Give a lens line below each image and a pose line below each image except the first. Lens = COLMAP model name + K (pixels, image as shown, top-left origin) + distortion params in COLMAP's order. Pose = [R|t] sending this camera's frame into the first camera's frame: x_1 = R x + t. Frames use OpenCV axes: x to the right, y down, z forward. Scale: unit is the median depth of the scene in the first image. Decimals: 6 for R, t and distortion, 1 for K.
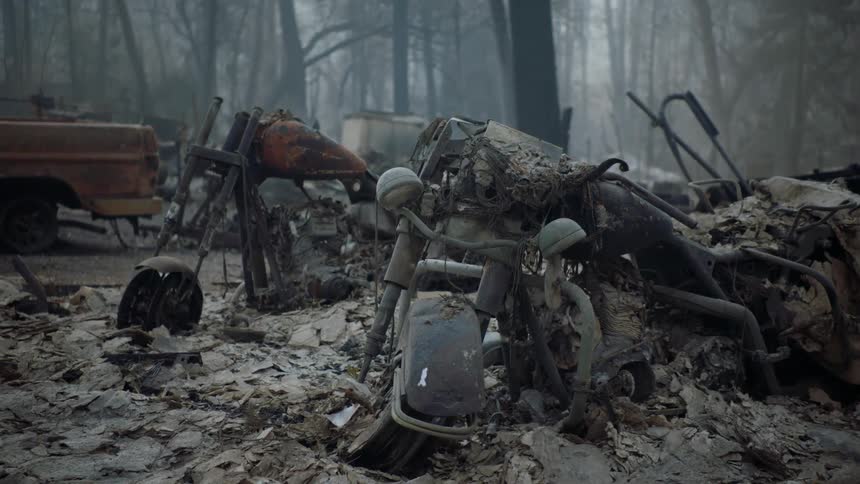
lens RADIAL K [[1313.3, 0, 430.0], [0, 1313.3, 242.0], [0, 0, 1]] dist [0.299613, 0.863516]
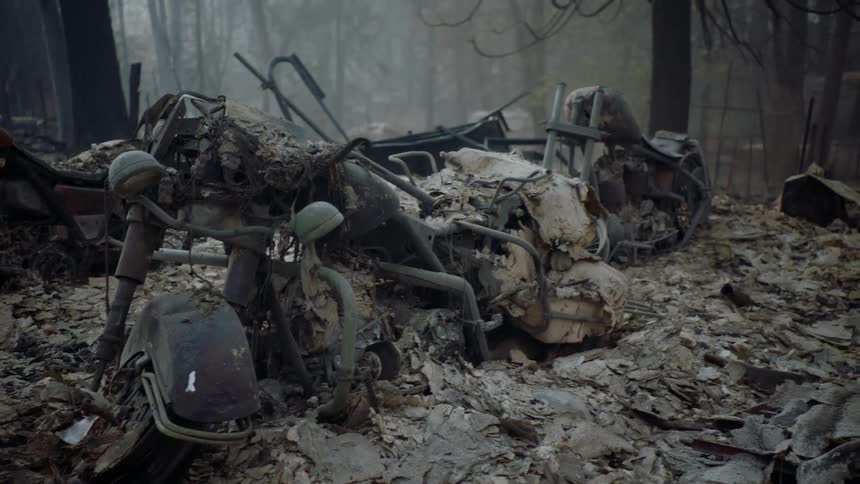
lens RADIAL K [[1313.3, 0, 430.0], [0, 1313.3, 242.0], [0, 0, 1]] dist [0.299613, 0.863516]
pose [[0.945360, -0.045878, 0.322783, -0.125704], [0.035210, 0.998626, 0.038816, -0.021722], [-0.324120, -0.025330, 0.945677, 0.063398]]
